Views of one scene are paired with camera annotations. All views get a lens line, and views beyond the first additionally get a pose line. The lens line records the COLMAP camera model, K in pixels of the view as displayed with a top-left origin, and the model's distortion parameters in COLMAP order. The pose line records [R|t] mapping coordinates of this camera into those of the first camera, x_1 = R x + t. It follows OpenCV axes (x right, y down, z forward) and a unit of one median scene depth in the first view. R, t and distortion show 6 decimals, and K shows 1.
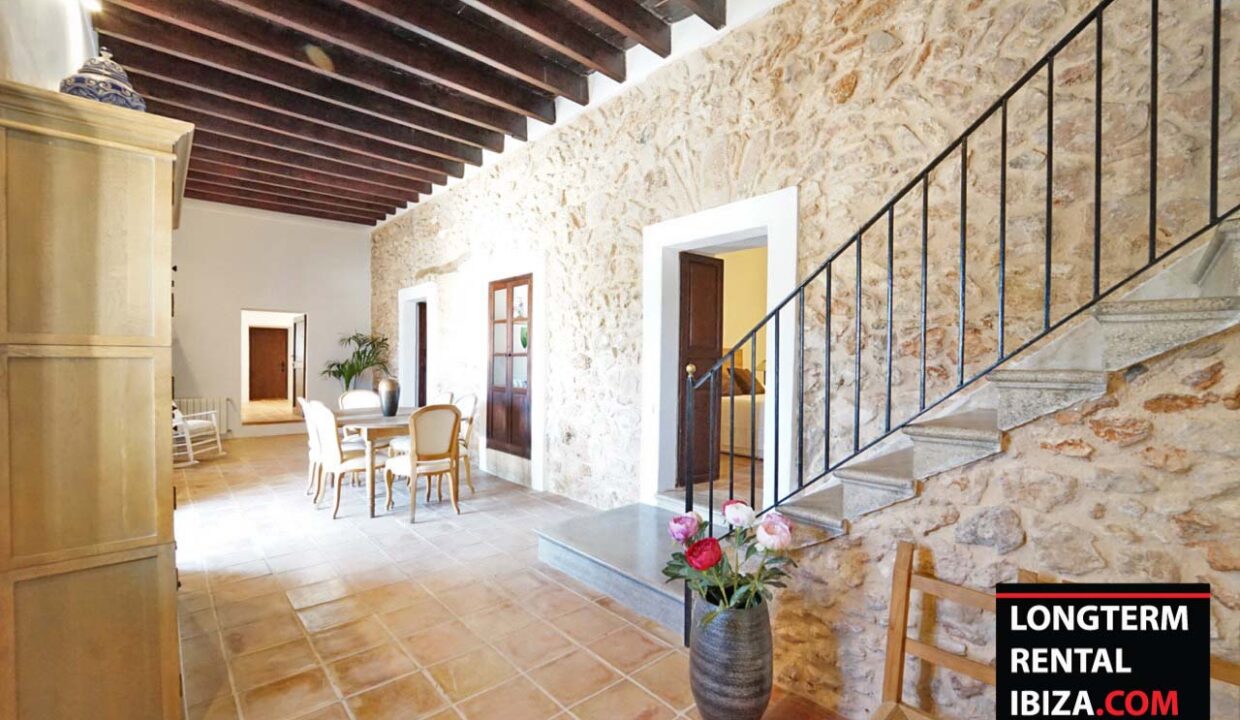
lens RADIAL K [[509.3, 0, 630.5], [0, 509.3, 367.7], [0, 0, 1]] dist [-0.023188, 0.000327]
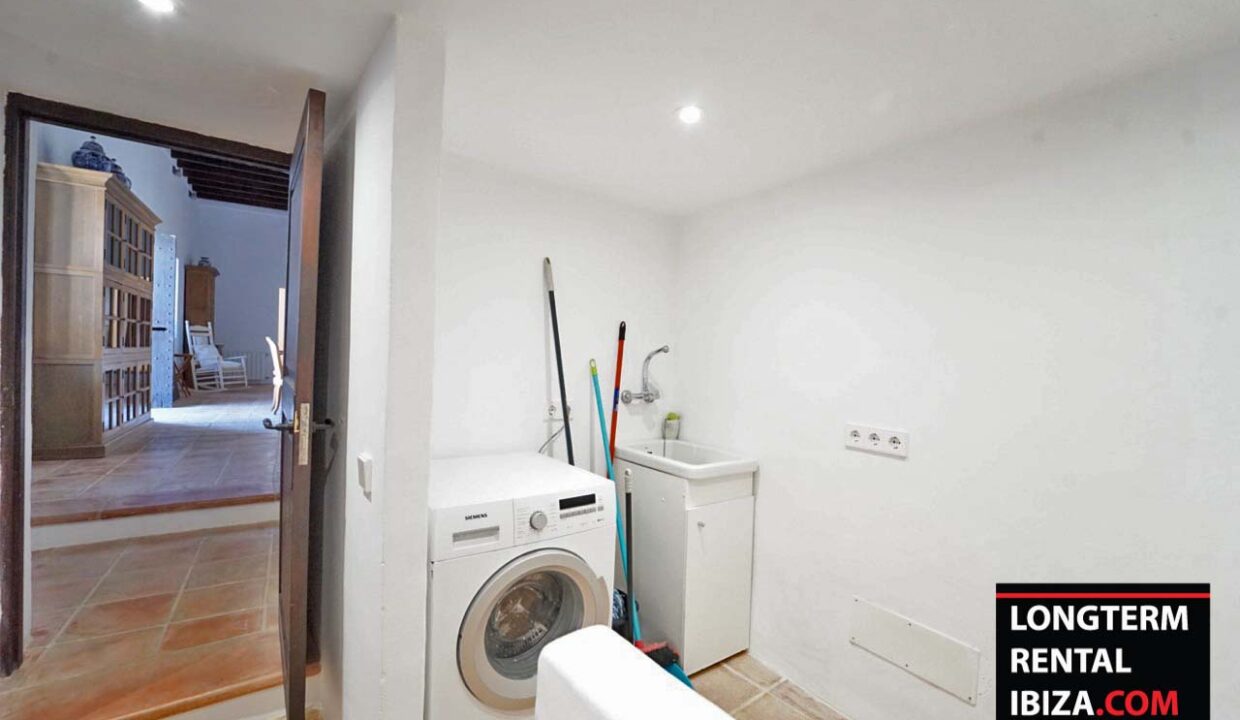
lens RADIAL K [[509.3, 0, 630.5], [0, 509.3, 367.7], [0, 0, 1]] dist [-0.023188, 0.000327]
pose [[0.987068, 0.030186, -0.157437, 0.577689], [-0.029465, 0.999542, 0.006916, 0.097015], [0.157573, -0.002187, 0.987505, -0.268460]]
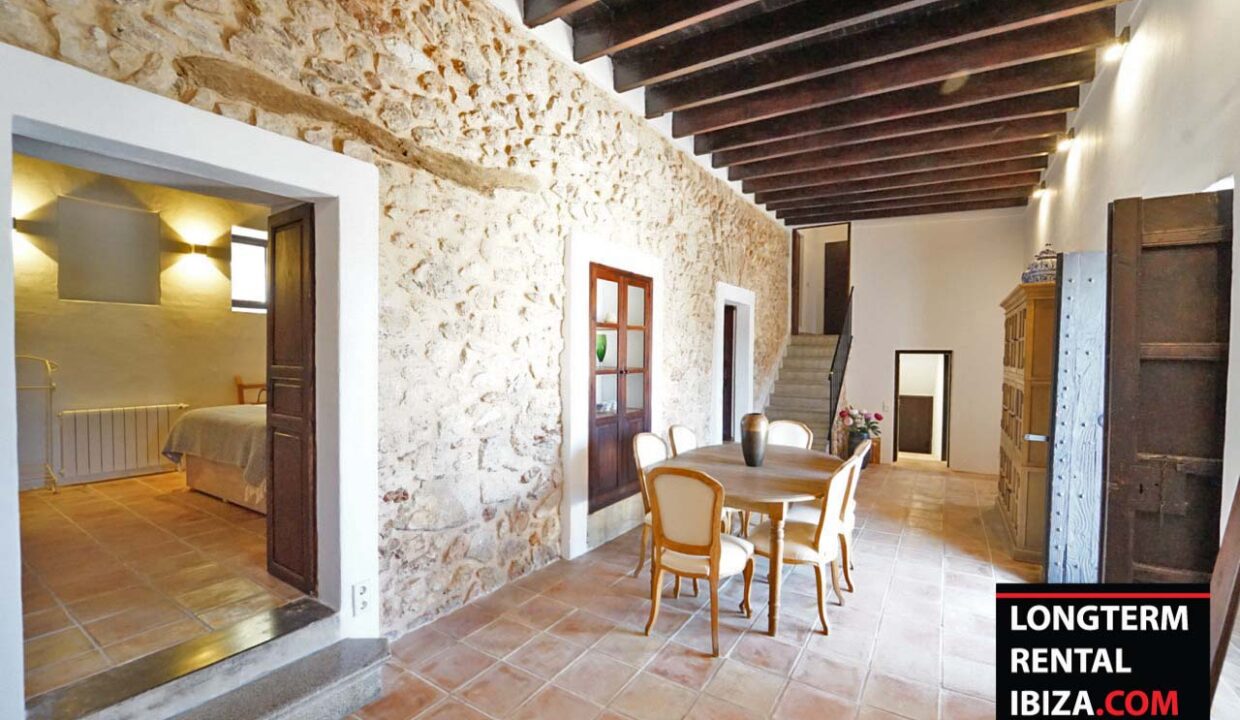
lens RADIAL K [[509.3, 0, 630.5], [0, 509.3, 367.7], [0, 0, 1]] dist [-0.023188, 0.000327]
pose [[-0.261399, -0.046106, 0.964129, -1.090531], [-0.004824, 0.998908, 0.046461, -0.074916], [-0.965219, 0.007494, -0.261337, 1.323588]]
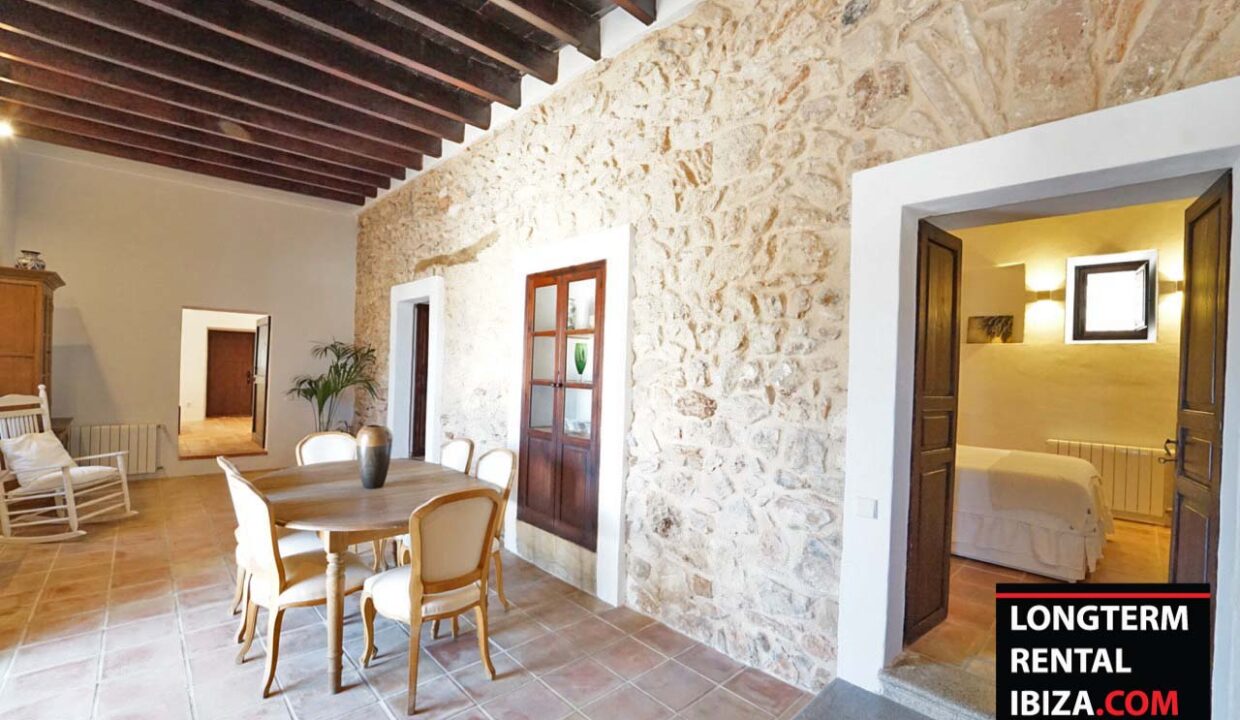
lens RADIAL K [[509.3, 0, 630.5], [0, 509.3, 367.7], [0, 0, 1]] dist [-0.023188, 0.000327]
pose [[0.999575, 0.021043, 0.020163, -0.178326], [-0.020697, 0.999638, -0.017212, -0.042073], [-0.020518, 0.016787, 0.999649, 0.375508]]
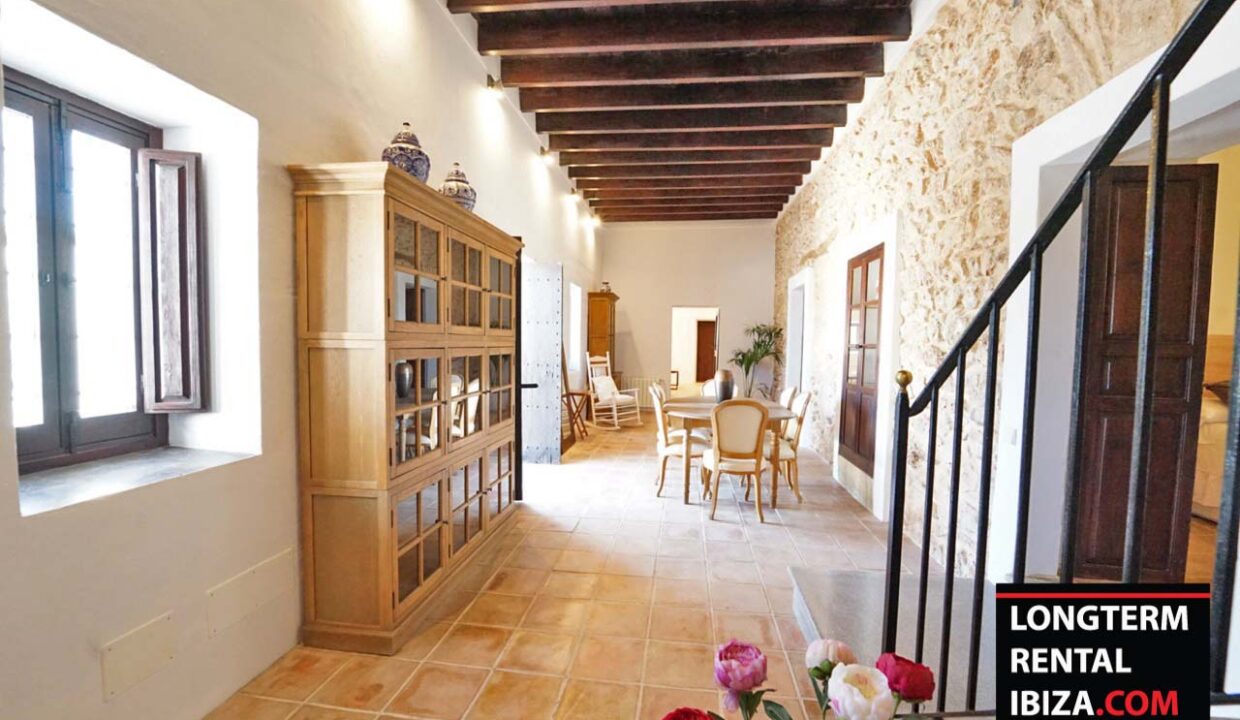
lens RADIAL K [[509.3, 0, 630.5], [0, 509.3, 367.7], [0, 0, 1]] dist [-0.023188, 0.000327]
pose [[0.650683, 0.039556, -0.758318, 0.157922], [-0.023665, 0.999214, 0.031815, -0.008913], [0.758981, -0.002756, 0.651108, 0.202257]]
